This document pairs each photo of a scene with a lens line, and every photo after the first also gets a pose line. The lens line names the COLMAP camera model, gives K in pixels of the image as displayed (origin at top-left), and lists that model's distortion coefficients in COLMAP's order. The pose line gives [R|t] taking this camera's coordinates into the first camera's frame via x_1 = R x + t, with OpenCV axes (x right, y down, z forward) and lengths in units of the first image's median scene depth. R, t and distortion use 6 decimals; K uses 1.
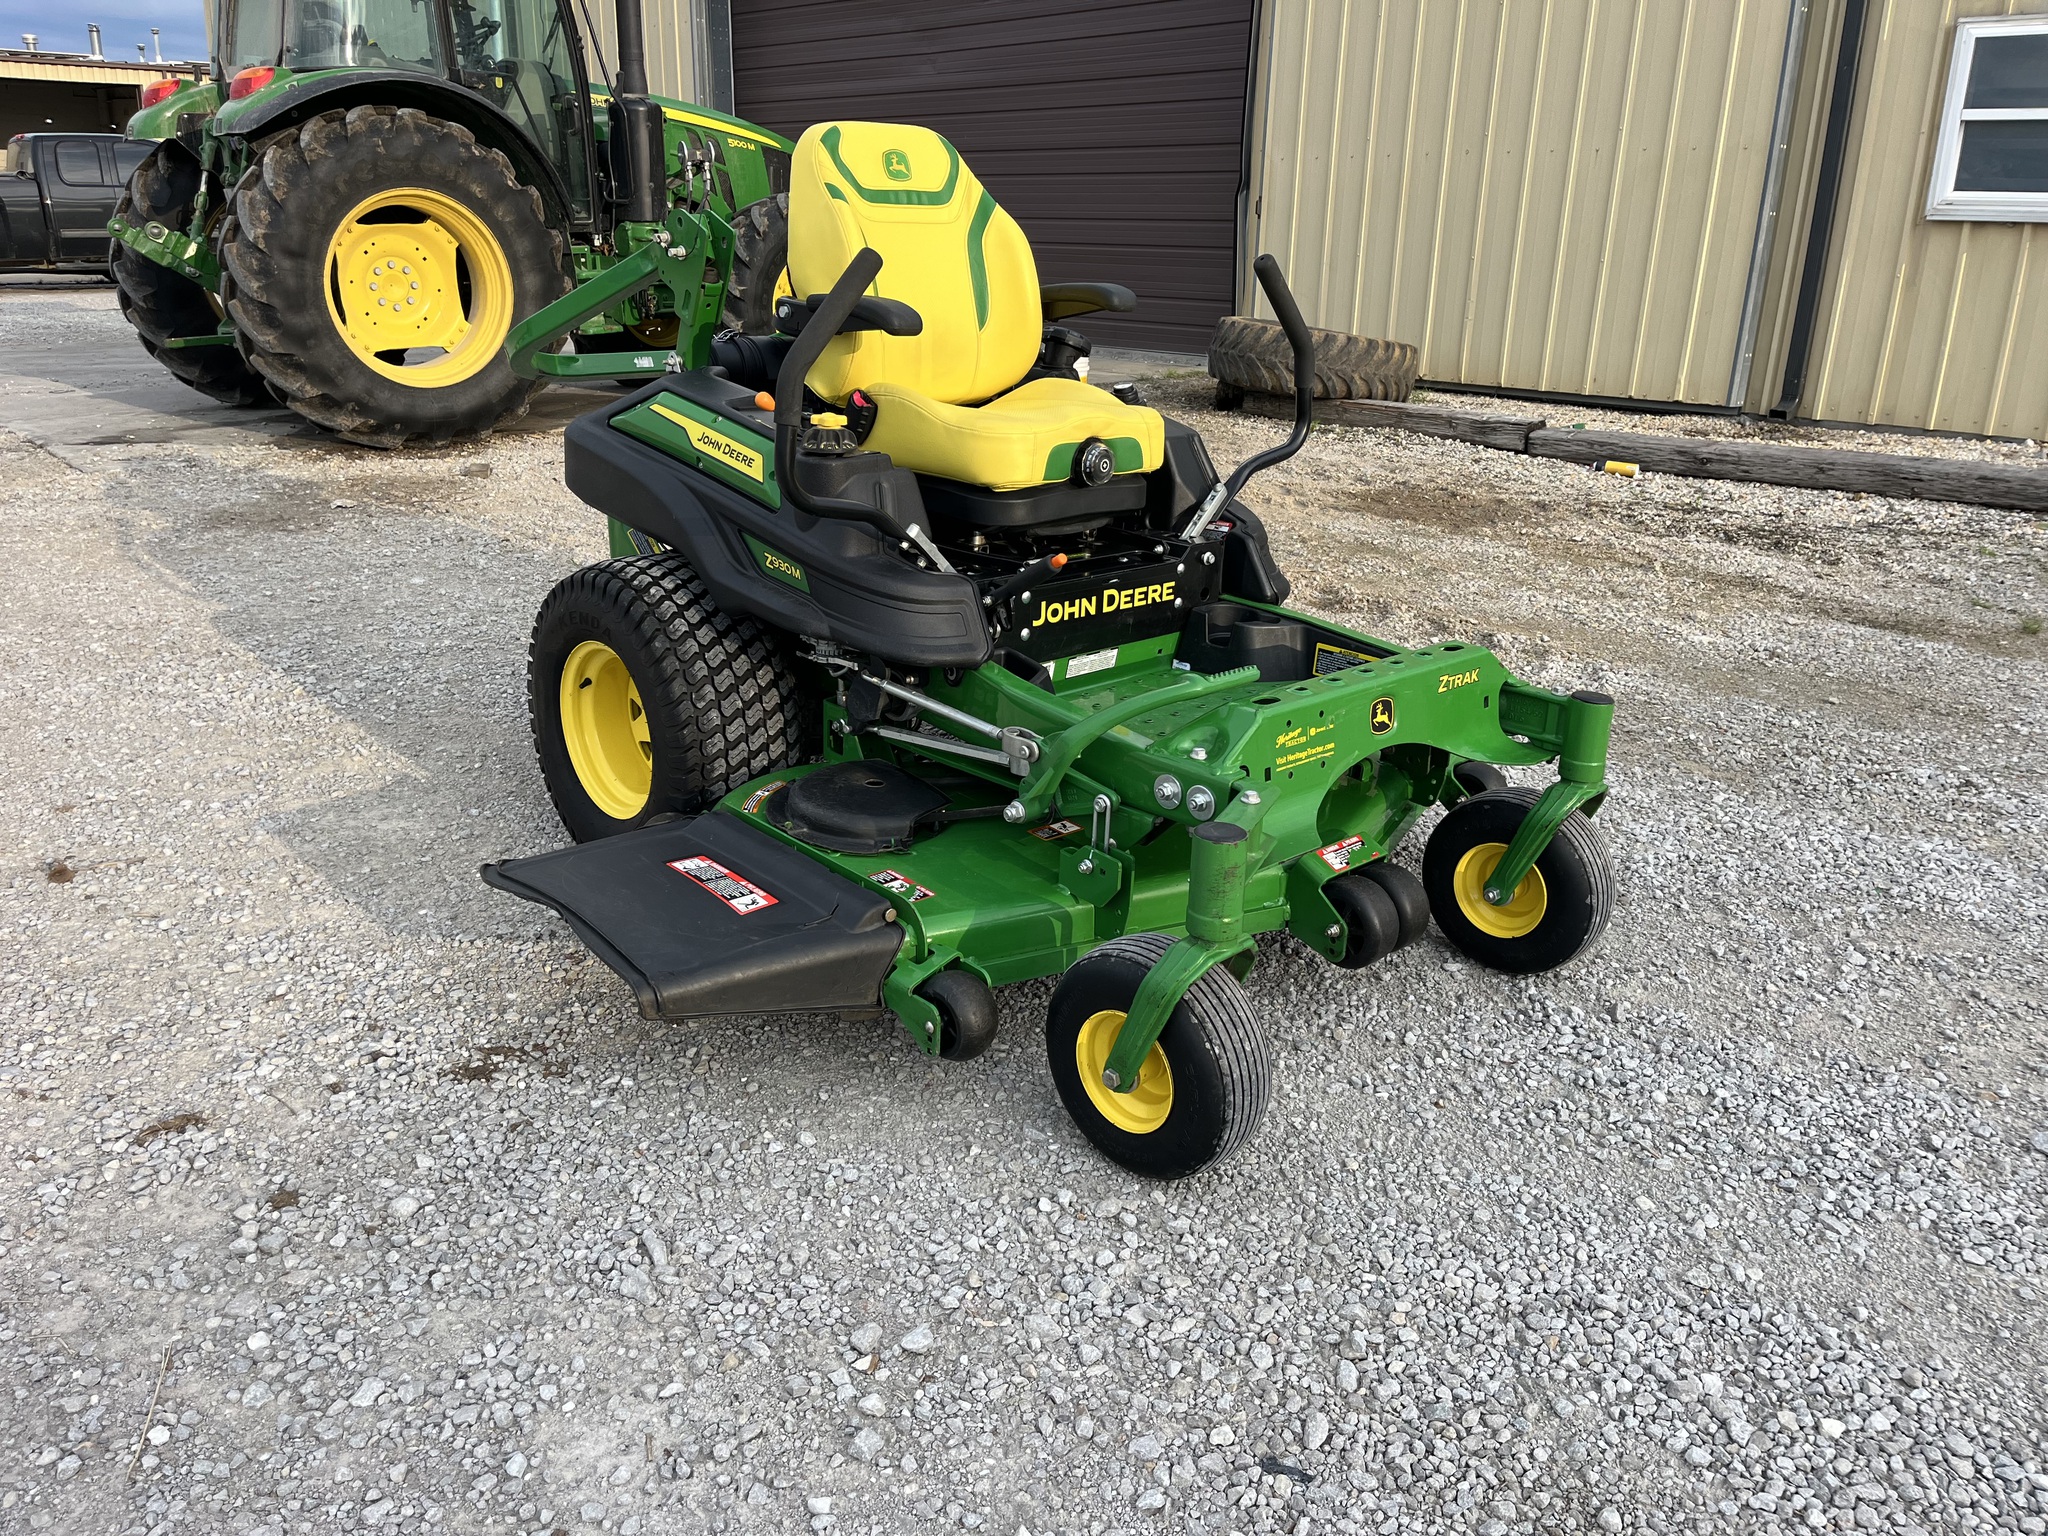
lens RADIAL K [[1543.3, 0, 1029.6], [0, 1543.3, 767.2], [0, 0, 1]] dist [0.077261, -0.111510]
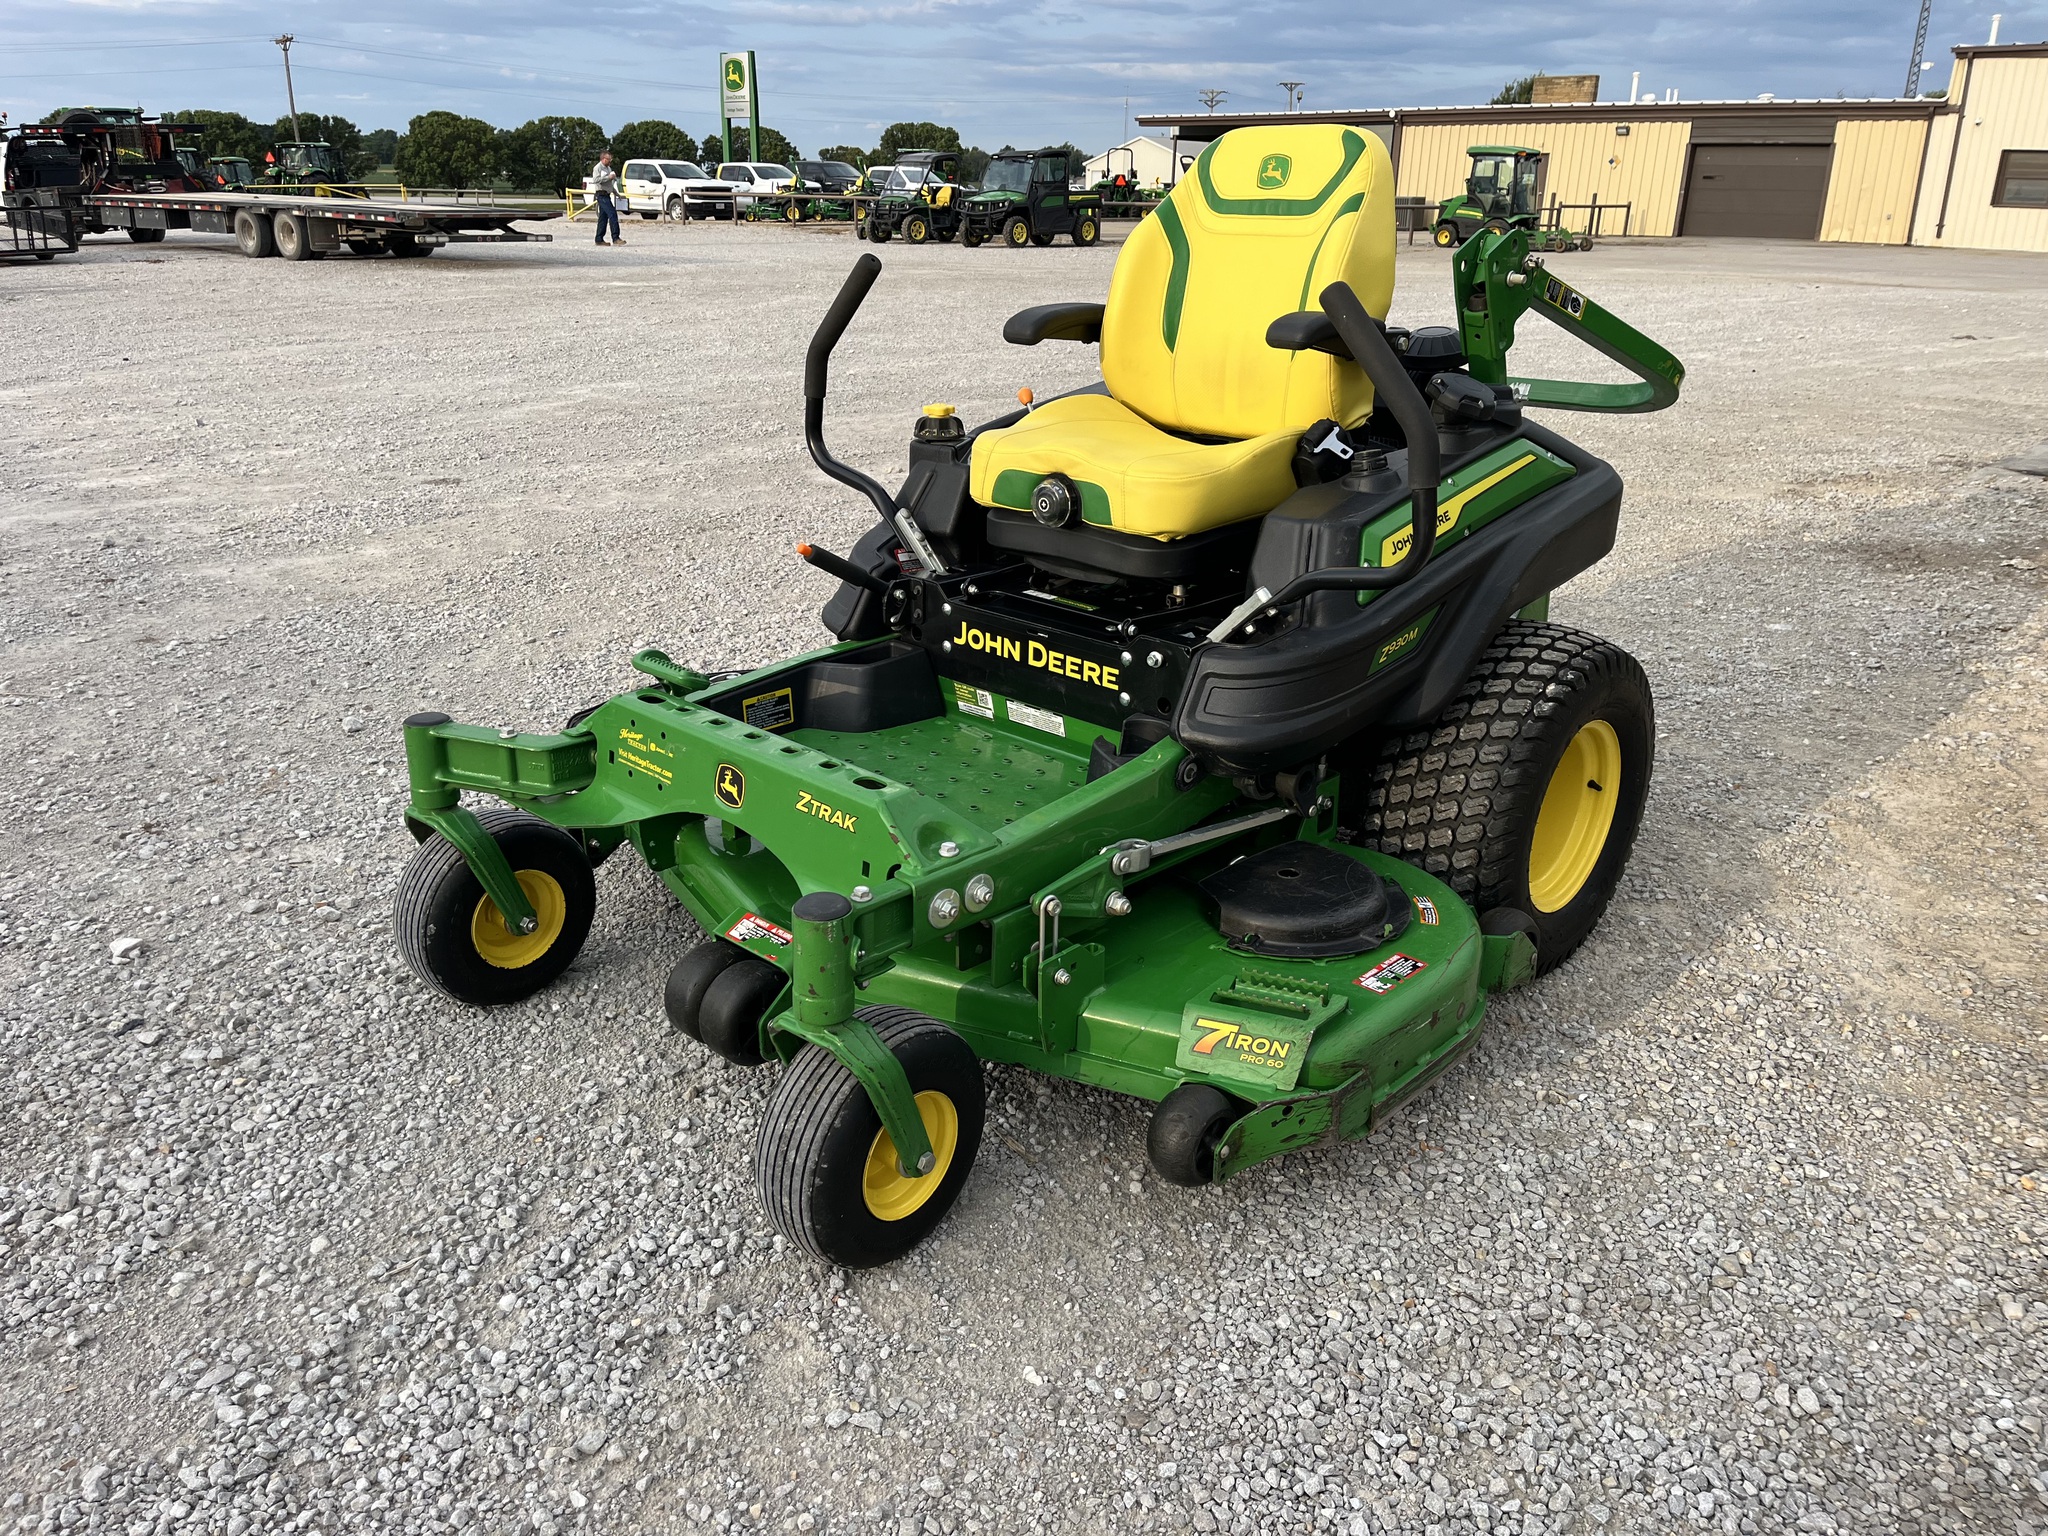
lens RADIAL K [[1543.3, 0, 1012.6], [0, 1543.3, 763.1], [0, 0, 1]] dist [0.077261, -0.111510]
pose [[0.045455, 0.320558, -0.946138, 0.350137], [-0.336461, 0.896692, 0.287641, -0.116032], [0.940600, 0.305263, 0.148614, 0.333283]]
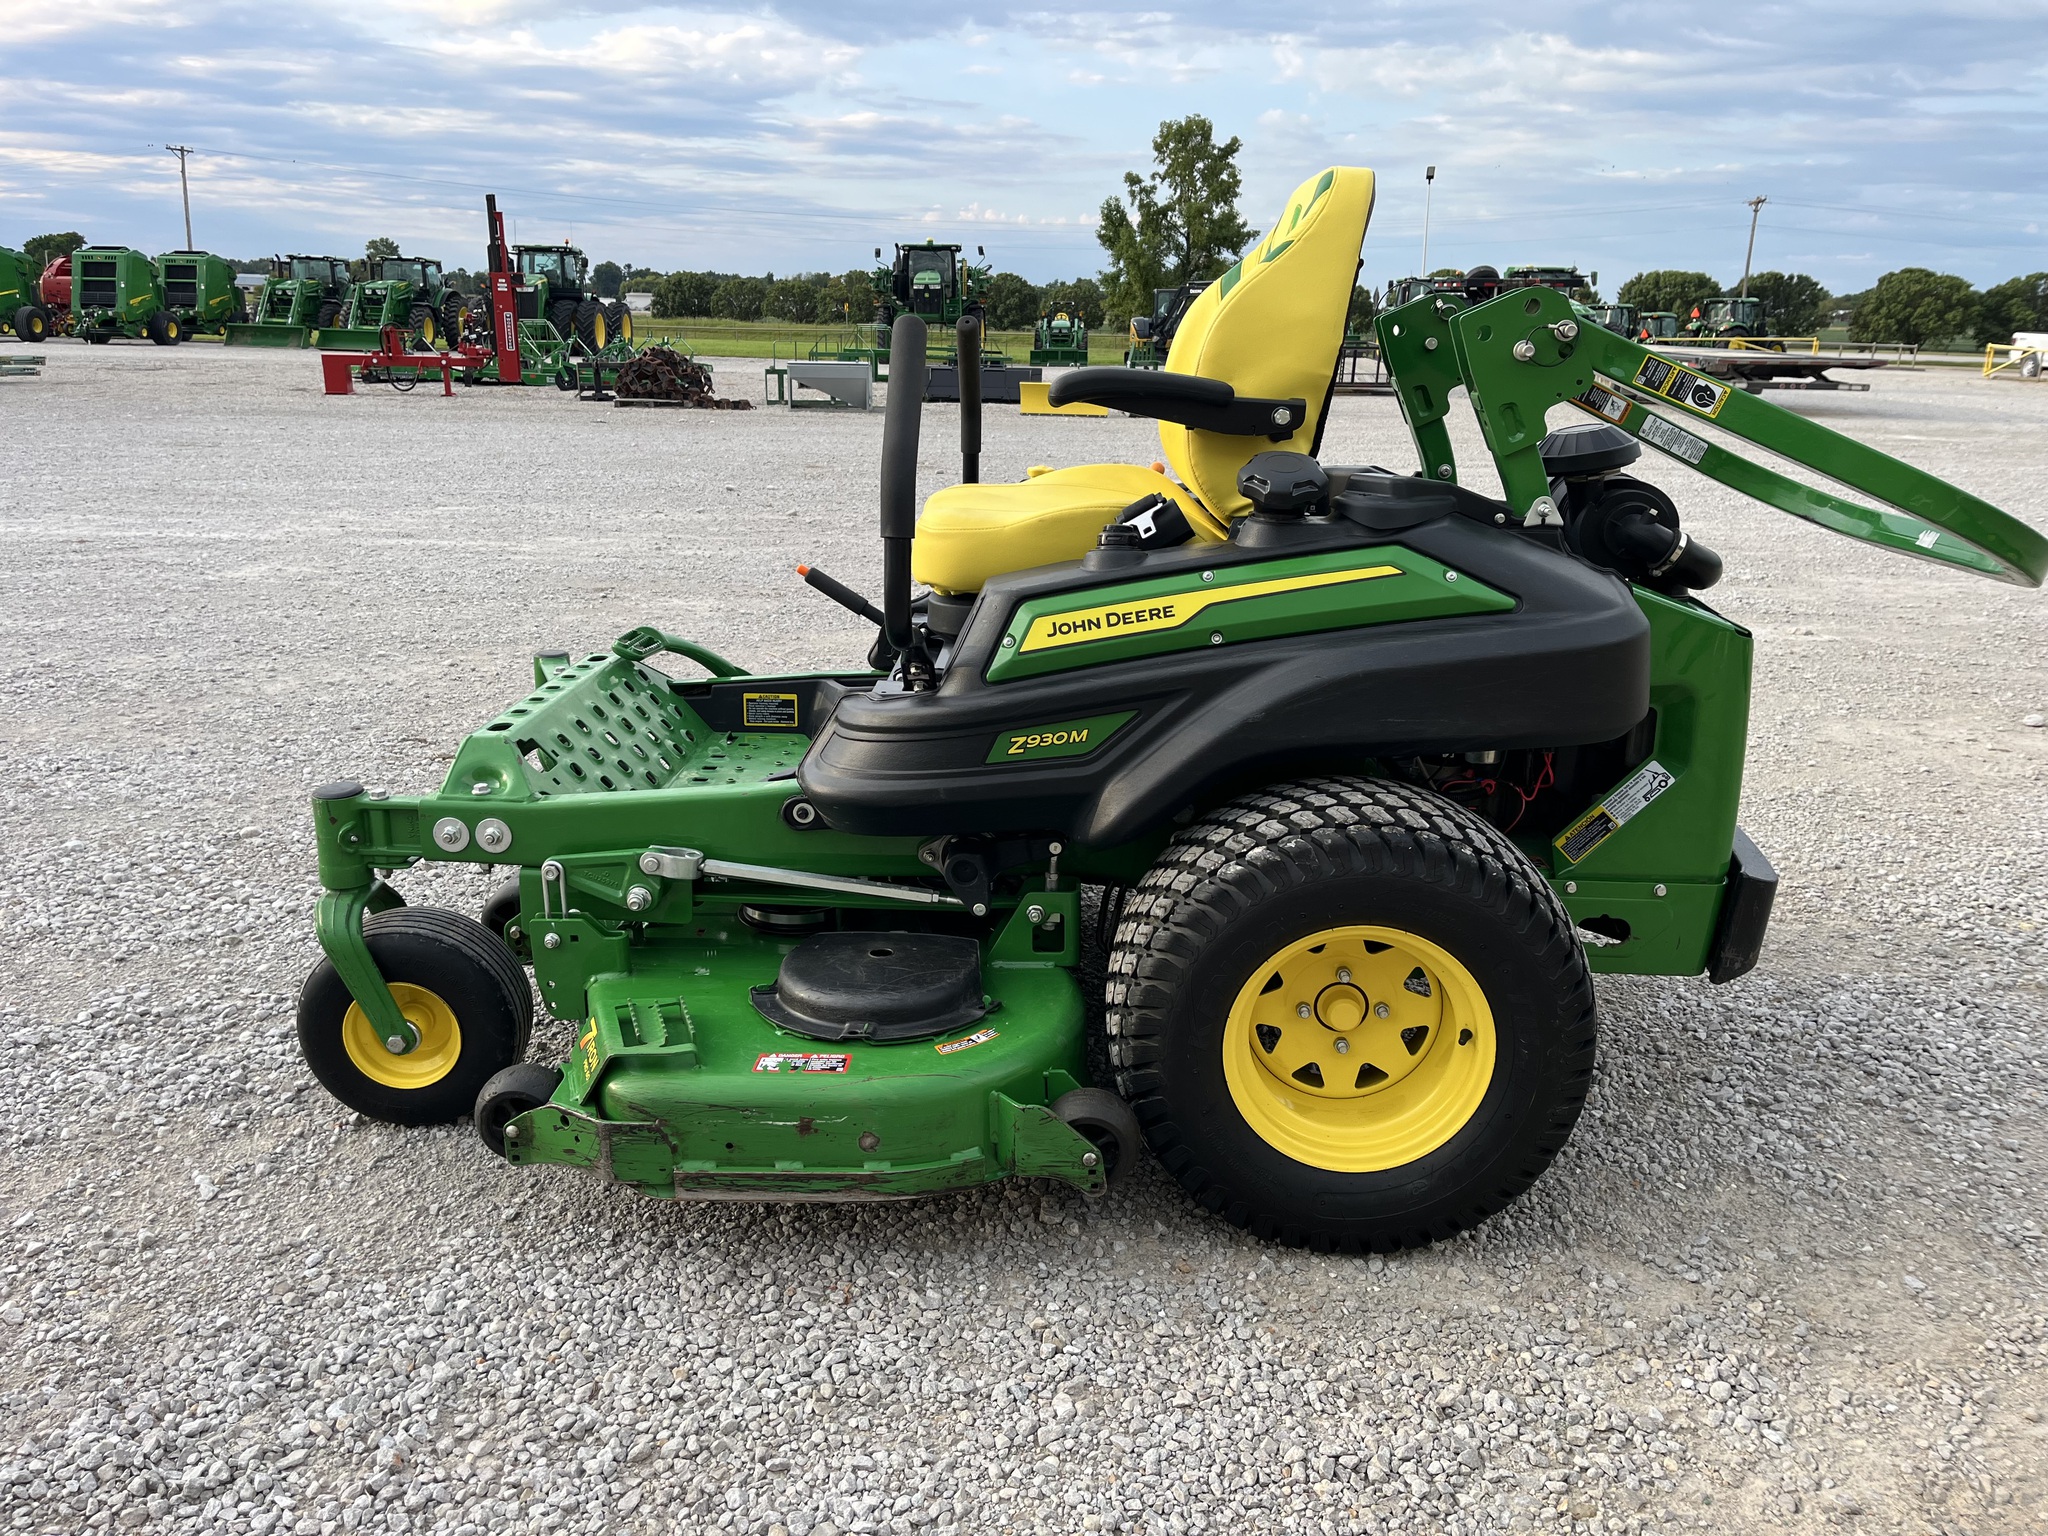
lens RADIAL K [[1543.3, 0, 1015.4], [0, 1543.3, 756.9], [0, 0, 1]] dist [0.077261, -0.111510]
pose [[-0.712258, 0.147997, -0.686138, 0.244038], [-0.268977, 0.845351, 0.461555, -0.190560], [0.648336, 0.513301, -0.562301, 0.583202]]
